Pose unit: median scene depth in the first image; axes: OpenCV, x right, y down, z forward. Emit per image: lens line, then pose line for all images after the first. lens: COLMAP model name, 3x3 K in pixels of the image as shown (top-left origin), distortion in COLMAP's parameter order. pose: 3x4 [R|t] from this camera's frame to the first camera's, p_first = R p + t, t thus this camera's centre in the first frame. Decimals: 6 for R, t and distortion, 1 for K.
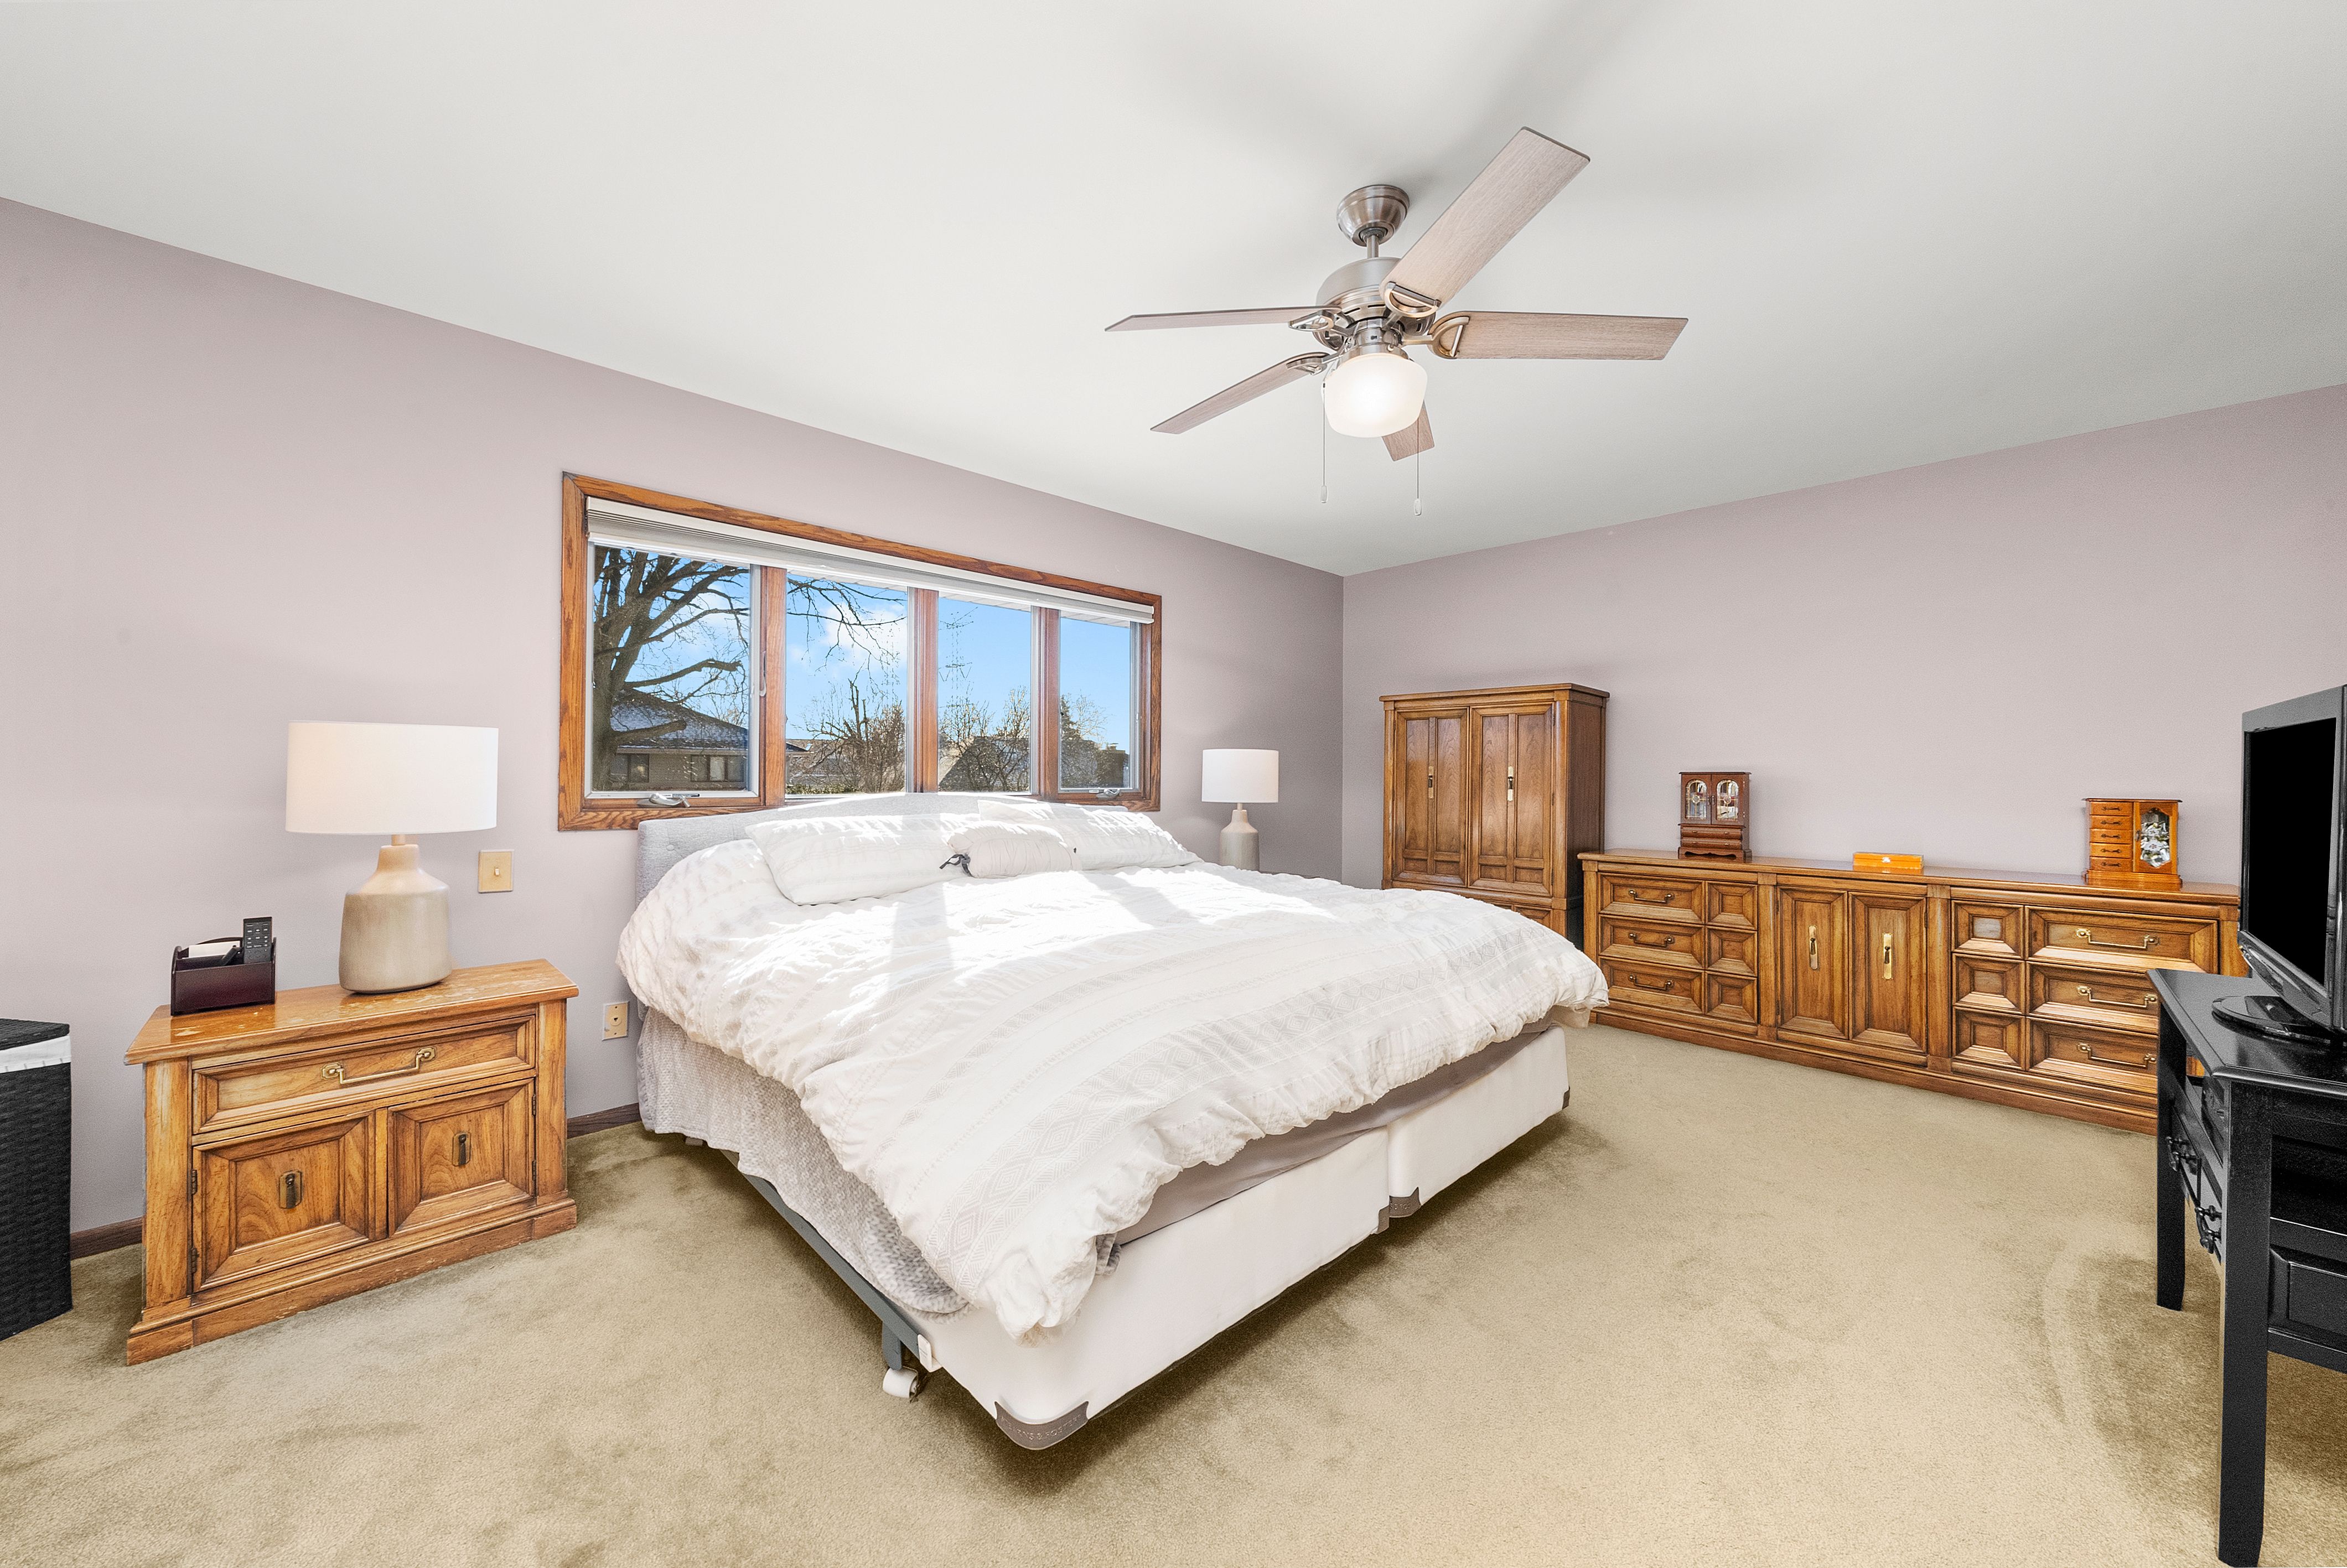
lens RADIAL K [[882.8, 0, 1164.3], [0, 882.8, 770.3], [0, 0, 1]] dist [0.014610, -0.000169]
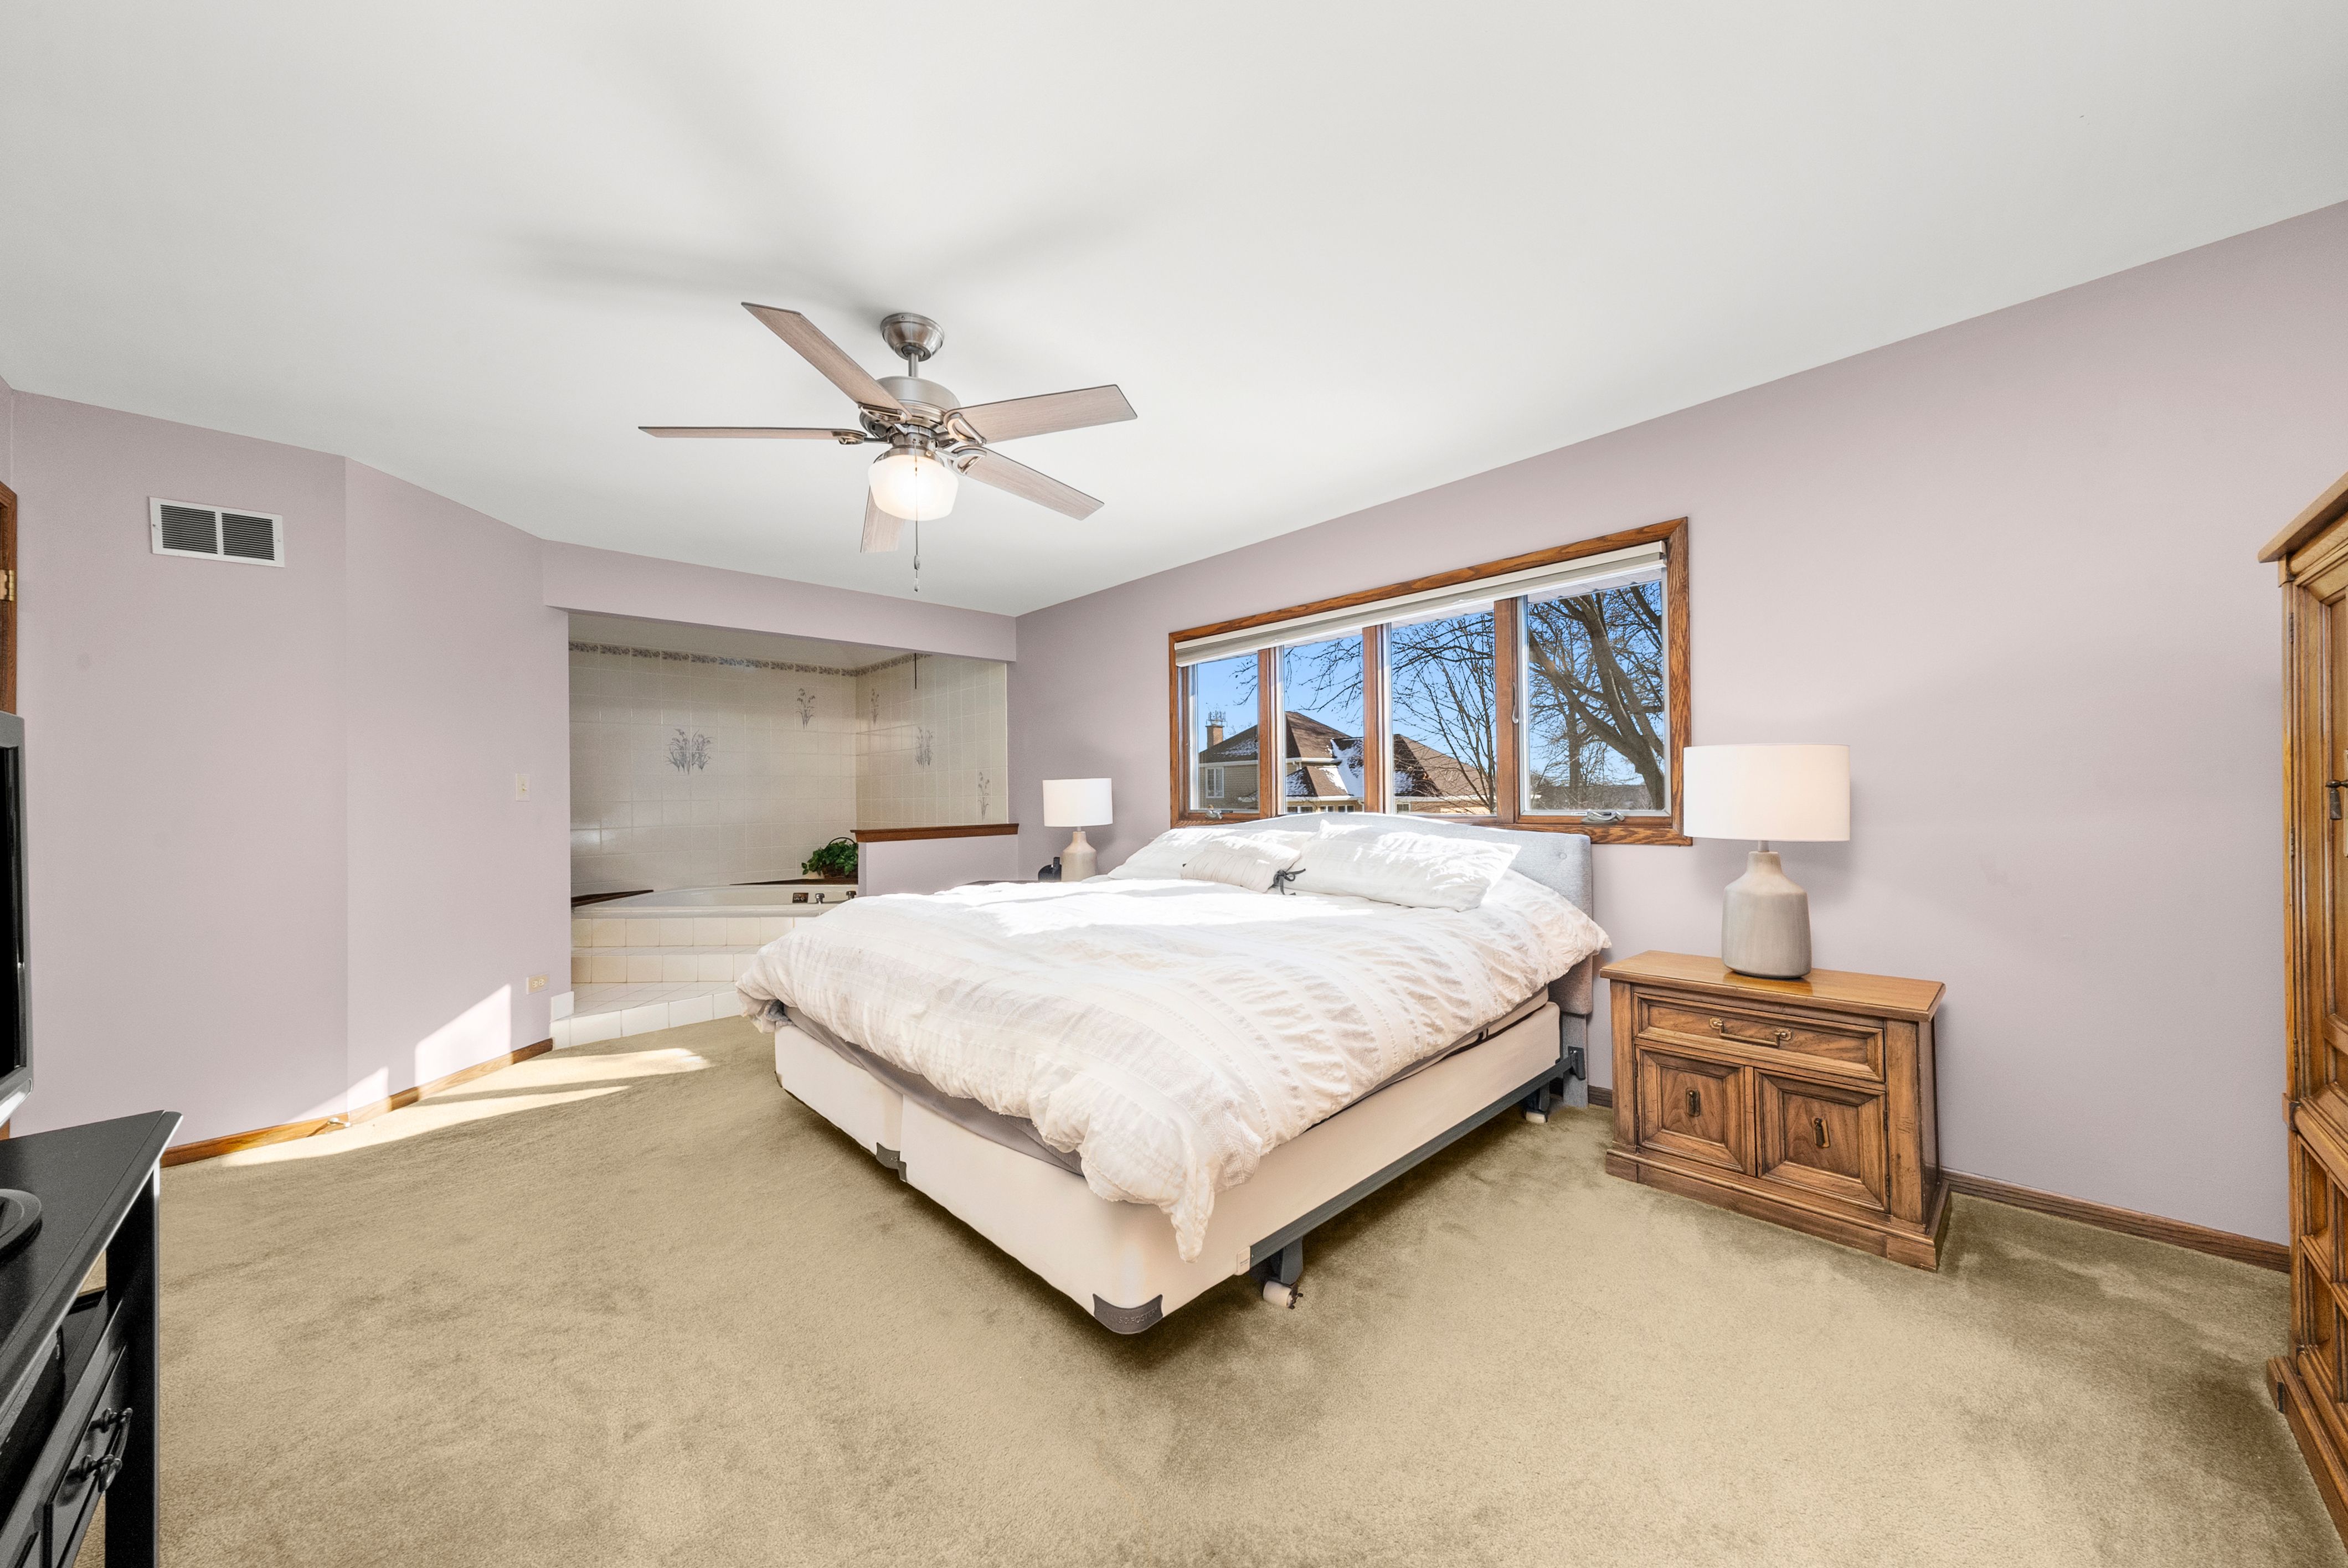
lens RADIAL K [[818.5, 0, 1167.7], [0, 818.5, 780.6], [0, 0, 1]] dist [-0.000272, 0.000047]
pose [[-0.026649, -0.018499, -0.999474, 0.264451], [0.019298, 0.999633, -0.019017, 0.000461], [0.999459, -0.019795, -0.026282, 0.271969]]
